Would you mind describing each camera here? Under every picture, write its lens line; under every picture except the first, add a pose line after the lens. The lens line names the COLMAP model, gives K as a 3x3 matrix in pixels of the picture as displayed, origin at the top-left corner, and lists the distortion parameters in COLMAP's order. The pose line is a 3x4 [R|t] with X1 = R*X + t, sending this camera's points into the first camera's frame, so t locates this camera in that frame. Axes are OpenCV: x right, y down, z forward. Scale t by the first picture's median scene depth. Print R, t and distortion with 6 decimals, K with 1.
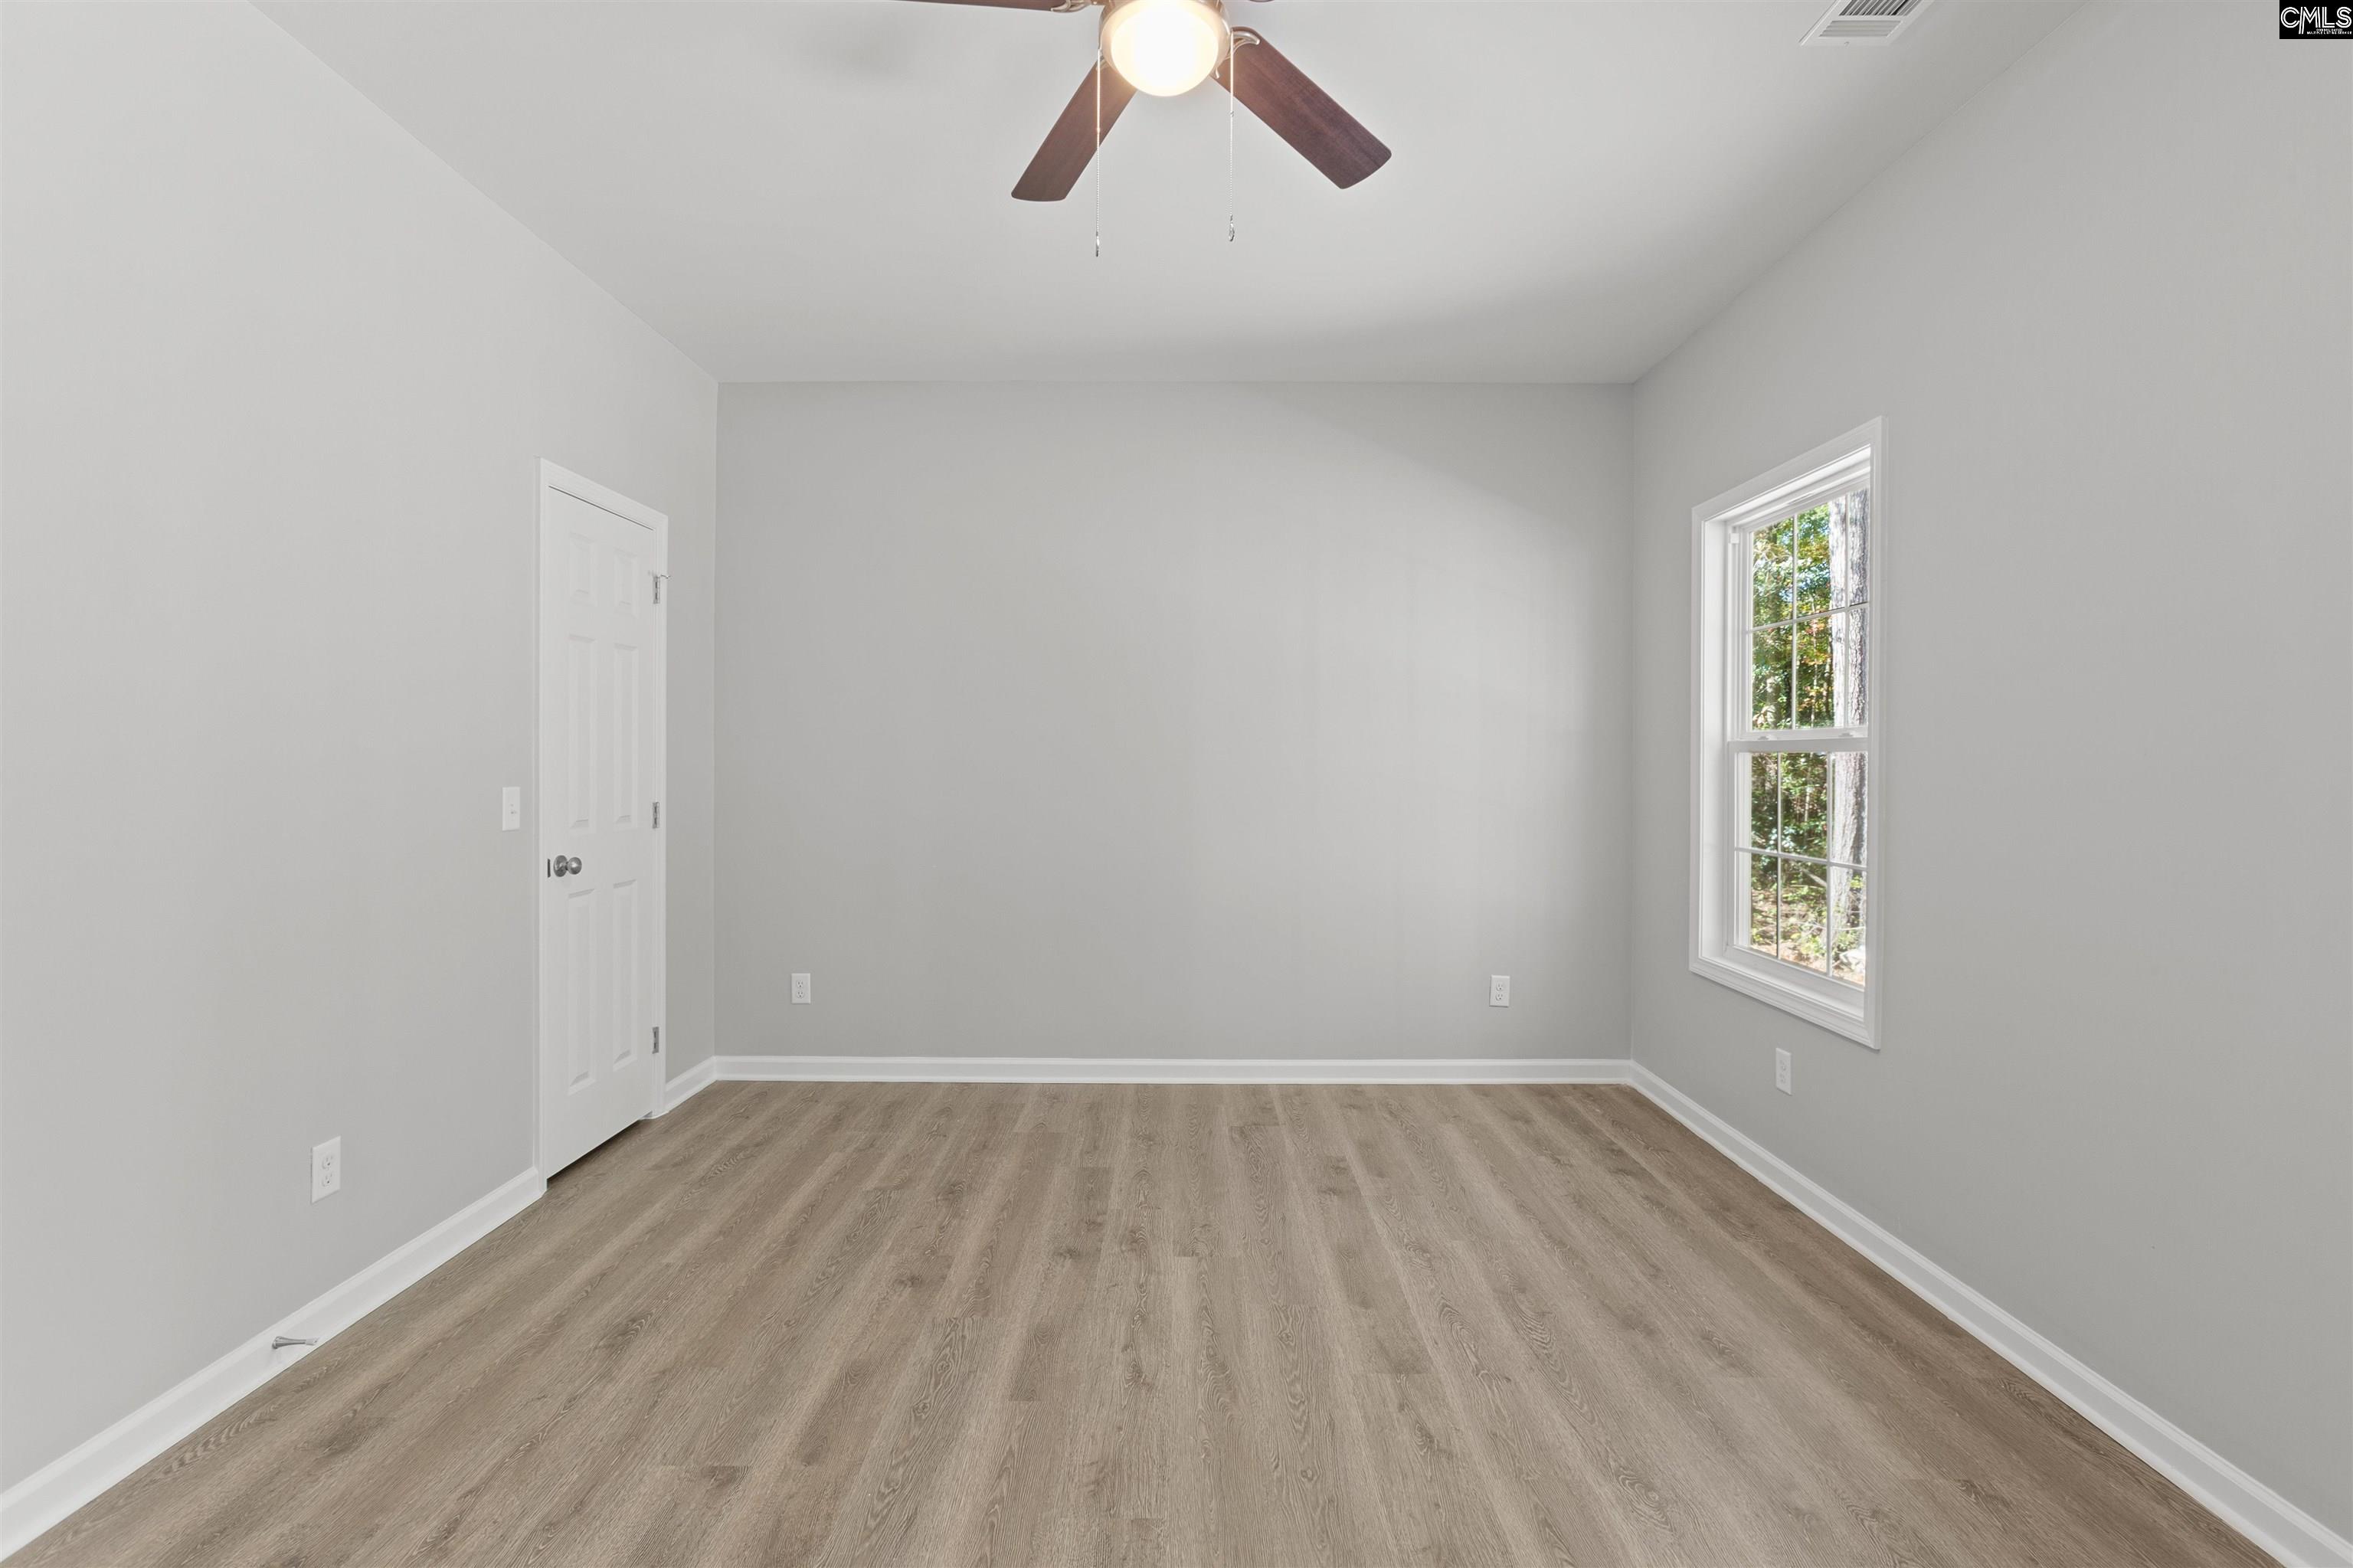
lens RADIAL K [[1045.9, 0, 1179.2], [0, 1045.9, 773.3], [0, 0, 1]] dist [-0.017956, -0.000236]
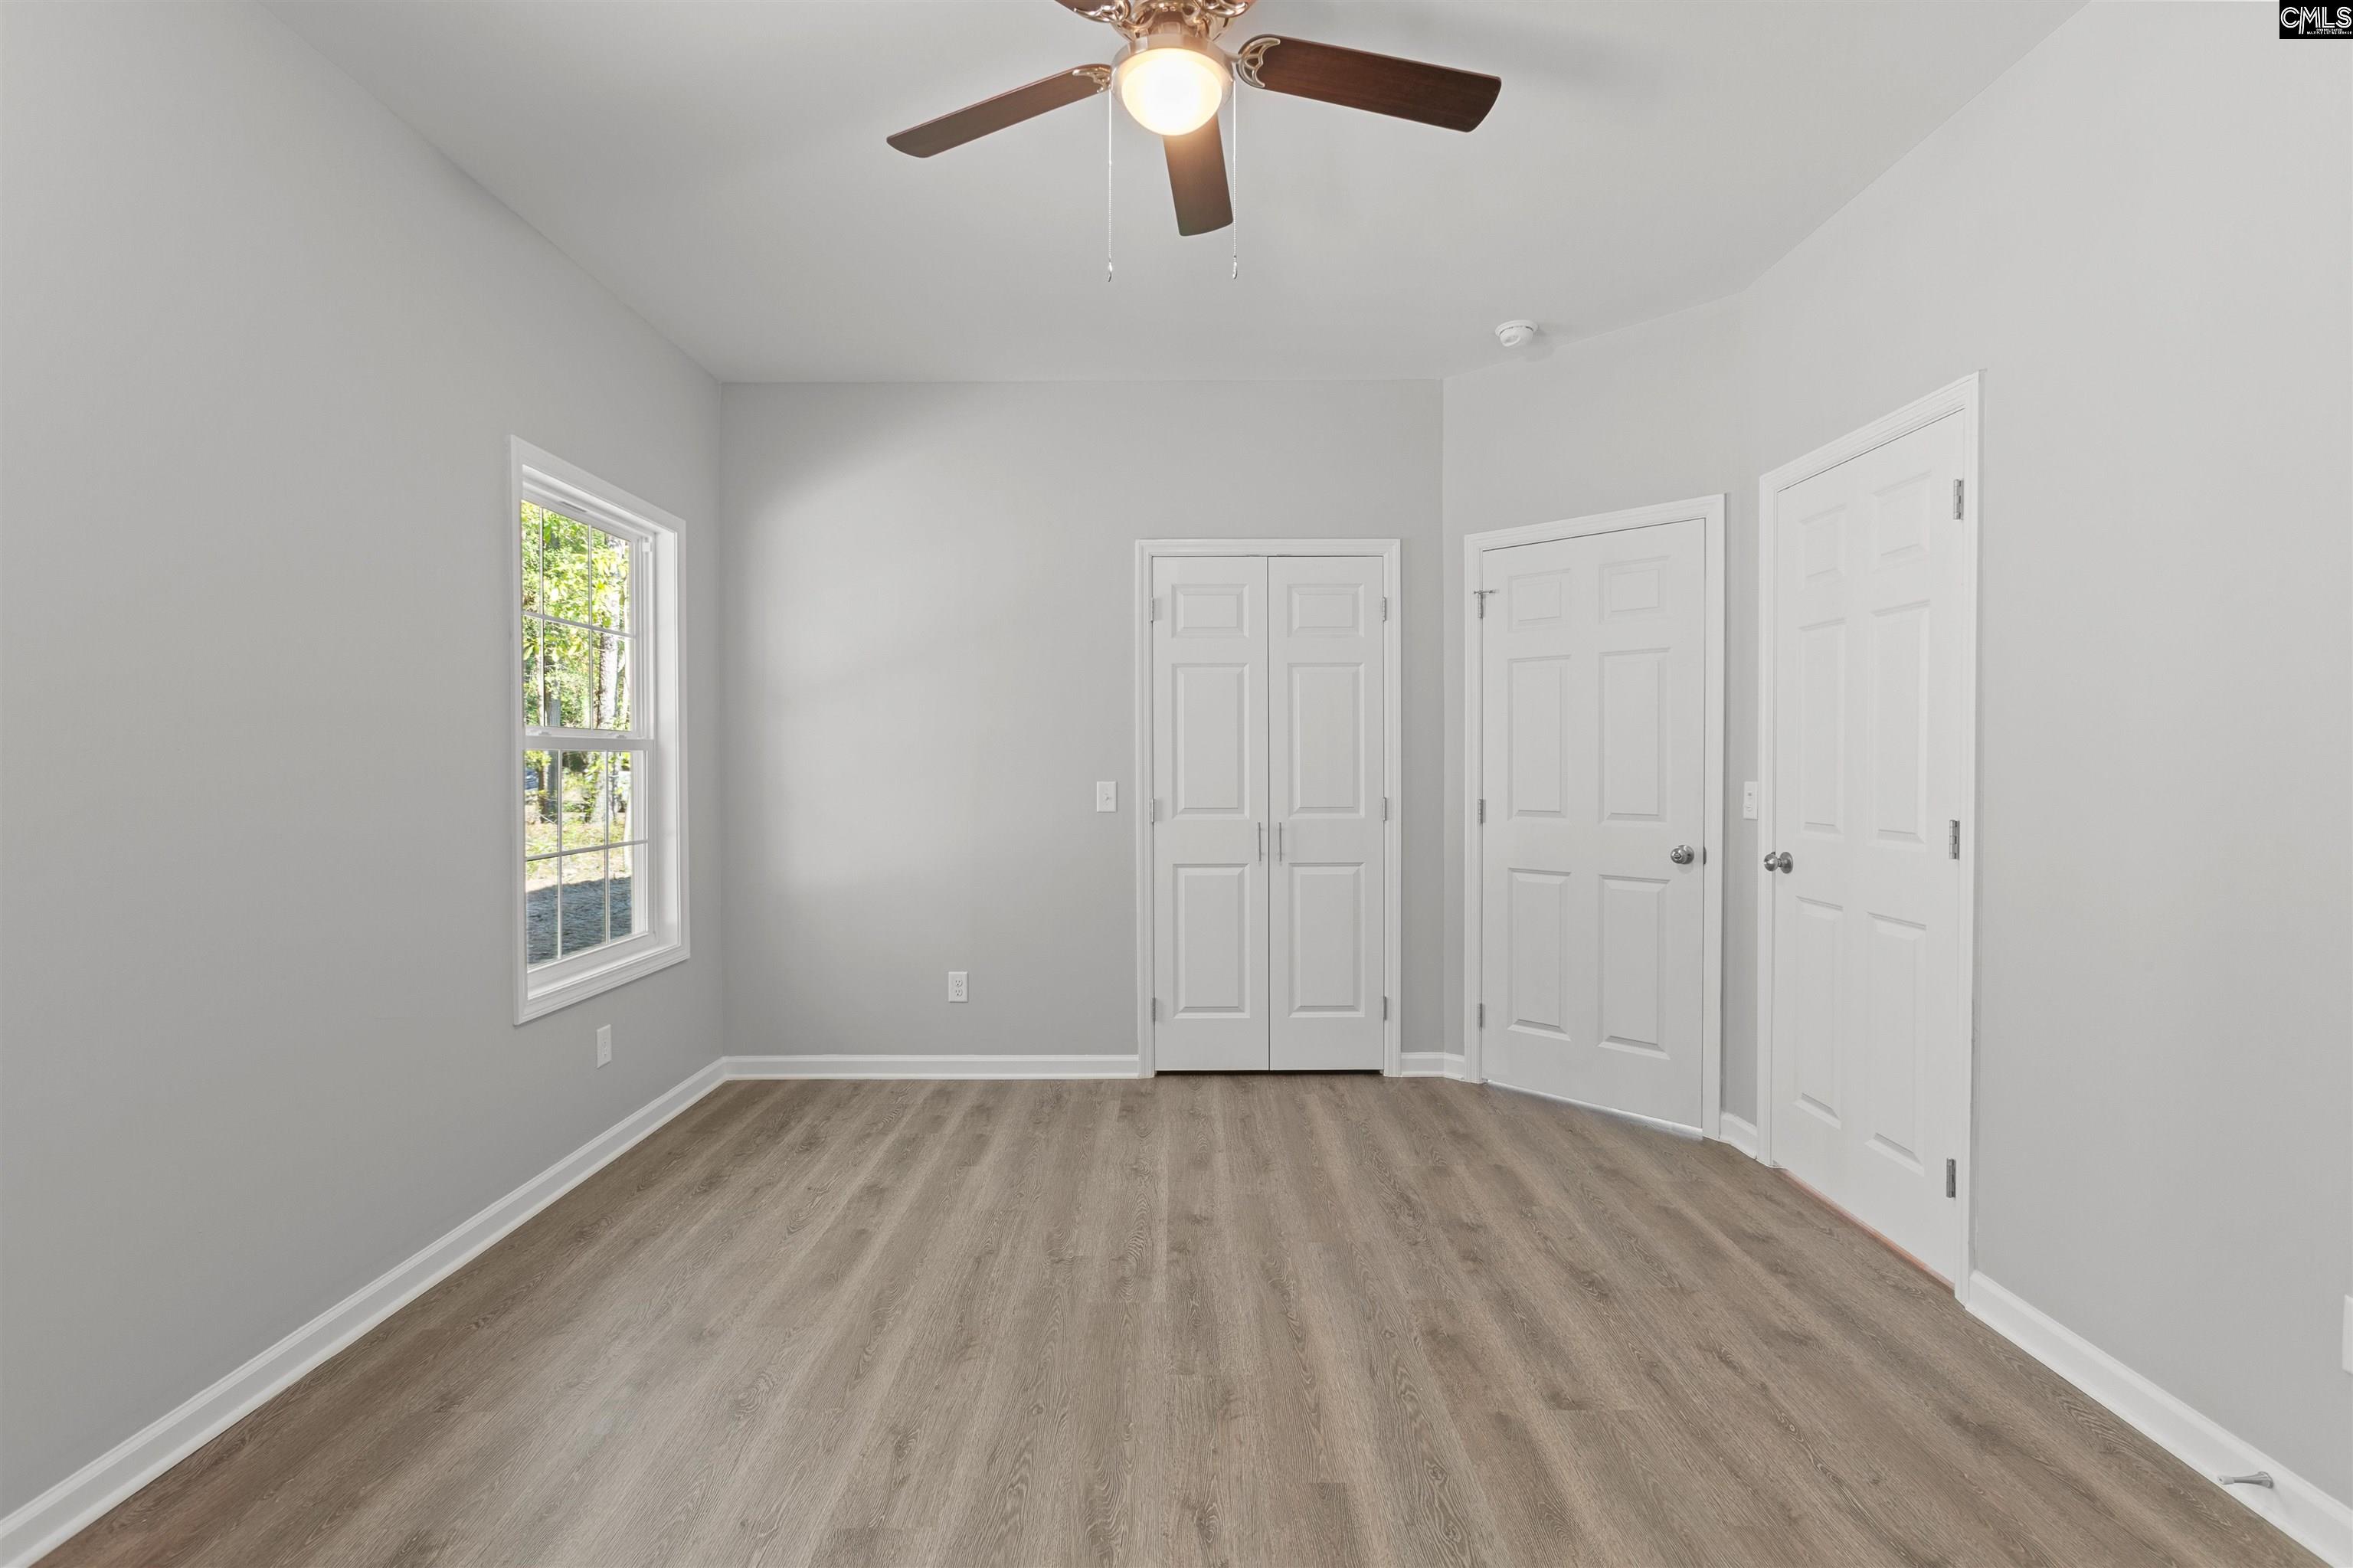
lens RADIAL K [[1045.9, 0, 1173.7], [0, 1045.9, 779.2], [0, 0, 1]] dist [-0.017956, -0.000236]
pose [[-0.999996, -0.002617, 0.001435, -0.019529], [-0.002581, 0.999697, 0.024477, -0.016058], [-0.001499, 0.024473, -0.999699, 2.012768]]
